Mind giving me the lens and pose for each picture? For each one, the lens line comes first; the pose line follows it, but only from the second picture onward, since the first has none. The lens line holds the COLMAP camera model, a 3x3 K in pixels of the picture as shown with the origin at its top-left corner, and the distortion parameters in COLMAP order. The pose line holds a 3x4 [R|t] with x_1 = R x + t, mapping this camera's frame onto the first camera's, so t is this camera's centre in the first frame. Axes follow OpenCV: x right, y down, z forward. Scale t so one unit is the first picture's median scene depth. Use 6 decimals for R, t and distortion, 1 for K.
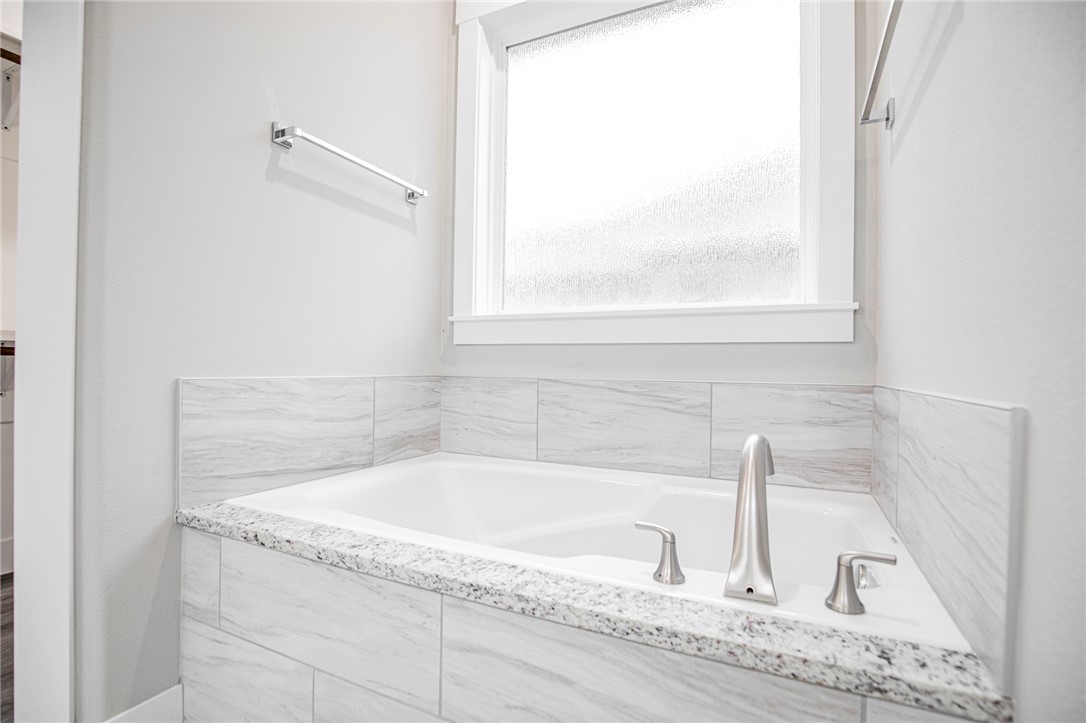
lens RADIAL K [[509.9, 0, 546.8], [0, 509.9, 365.3], [0, 0, 1]] dist [-0.032680, 0.000829]
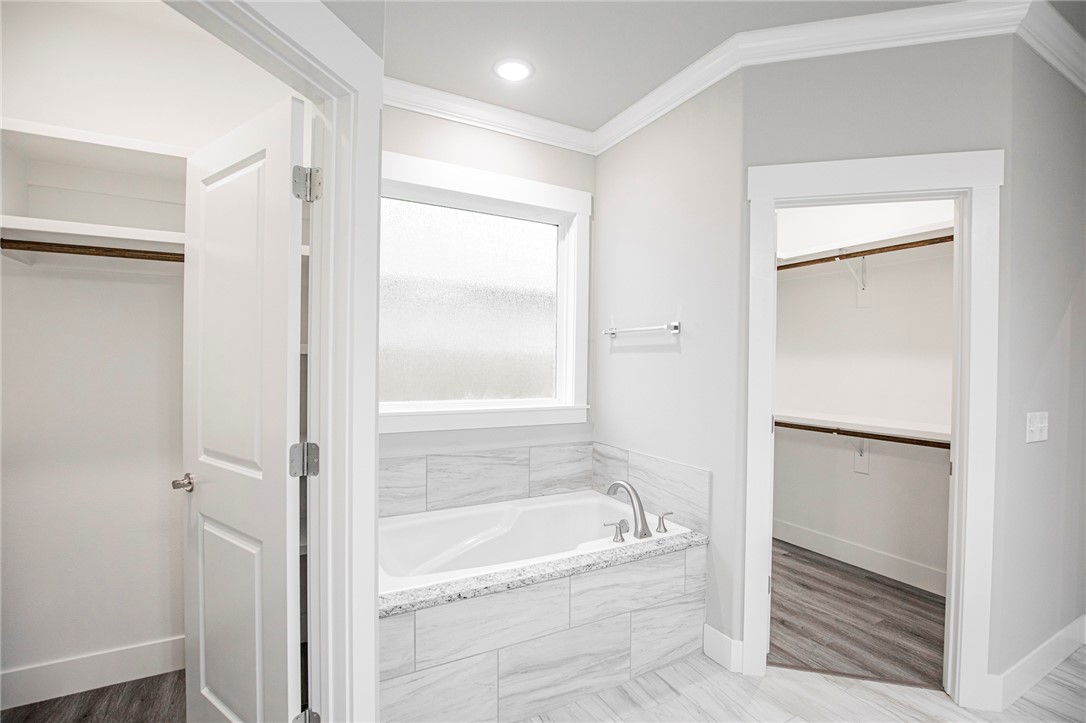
lens RADIAL K [[506.1, 0, 552.7], [0, 506.1, 363.7], [0, 0, 1]] dist [-0.034498, 0.005811]
pose [[0.580960, -0.010797, 0.813860, -1.661941], [-0.005287, 0.999841, 0.017038, -0.443417], [-0.813915, -0.014202, 0.580811, -0.214312]]
